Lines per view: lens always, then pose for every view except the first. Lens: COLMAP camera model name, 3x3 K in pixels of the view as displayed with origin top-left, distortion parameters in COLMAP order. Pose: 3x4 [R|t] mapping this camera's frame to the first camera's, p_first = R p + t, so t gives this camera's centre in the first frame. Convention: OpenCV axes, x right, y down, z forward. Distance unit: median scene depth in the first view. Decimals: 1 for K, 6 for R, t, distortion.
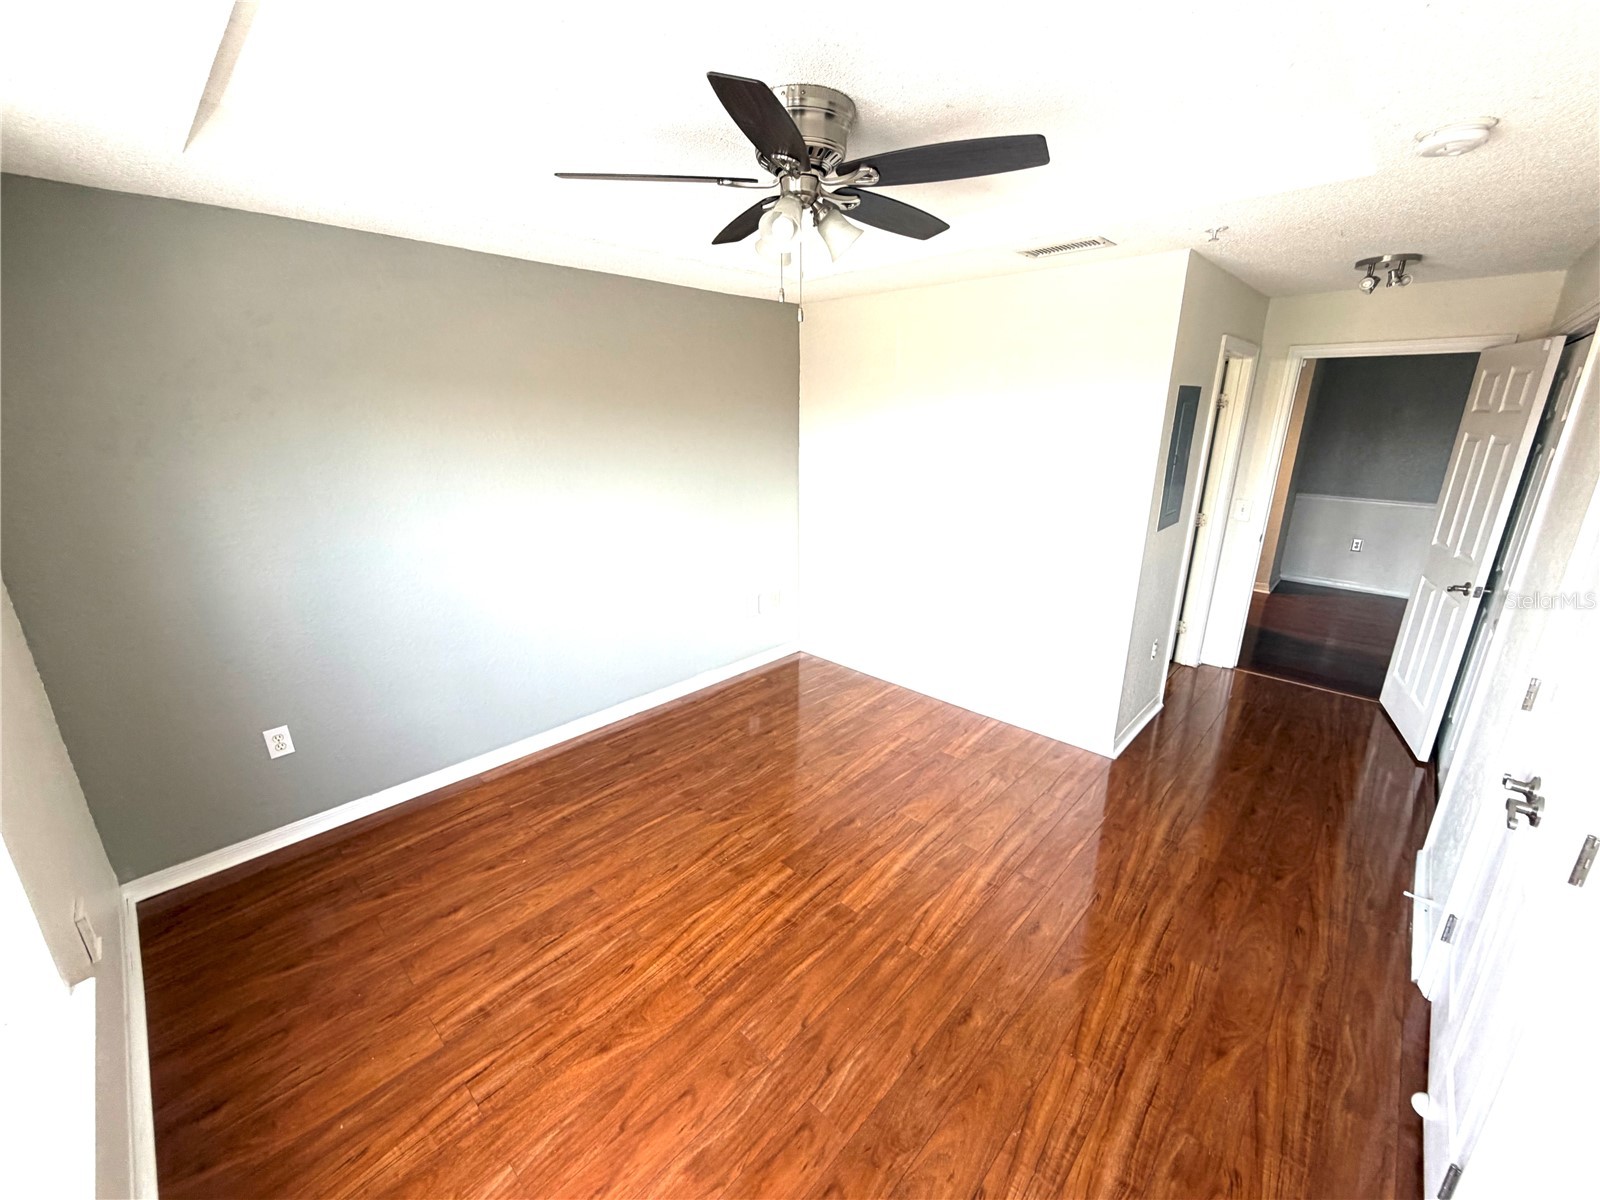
lens RADIAL K [[637.0, 0, 801.6], [0, 637.0, 600.3], [0, 0, 1]] dist [0.000066, 0.000027]
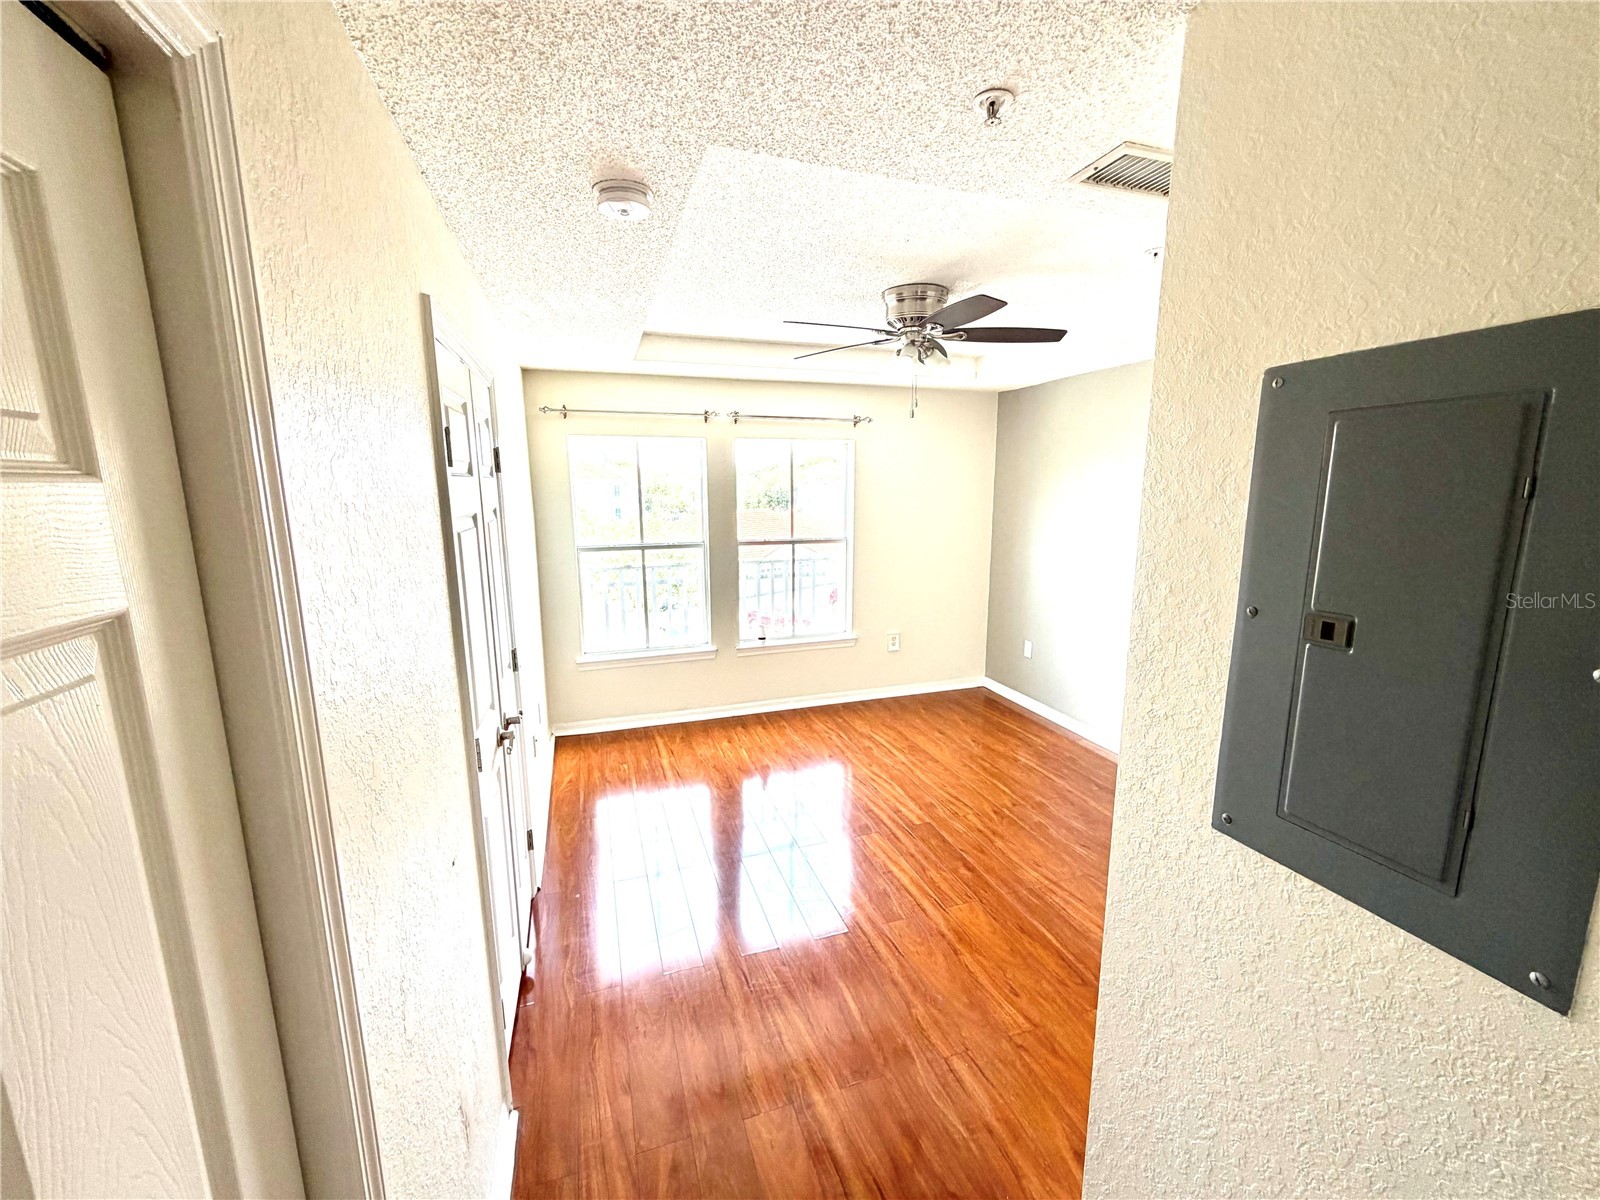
lens RADIAL K [[637.0, 0, 791.7], [0, 637.0, 597.6], [0, 0, 1]] dist [0.000066, 0.000027]
pose [[-0.480165, 0.153676, -0.863612, 1.198451], [-0.248982, 0.920163, 0.302172, -0.335878], [0.841100, 0.360116, -0.403568, 1.189392]]
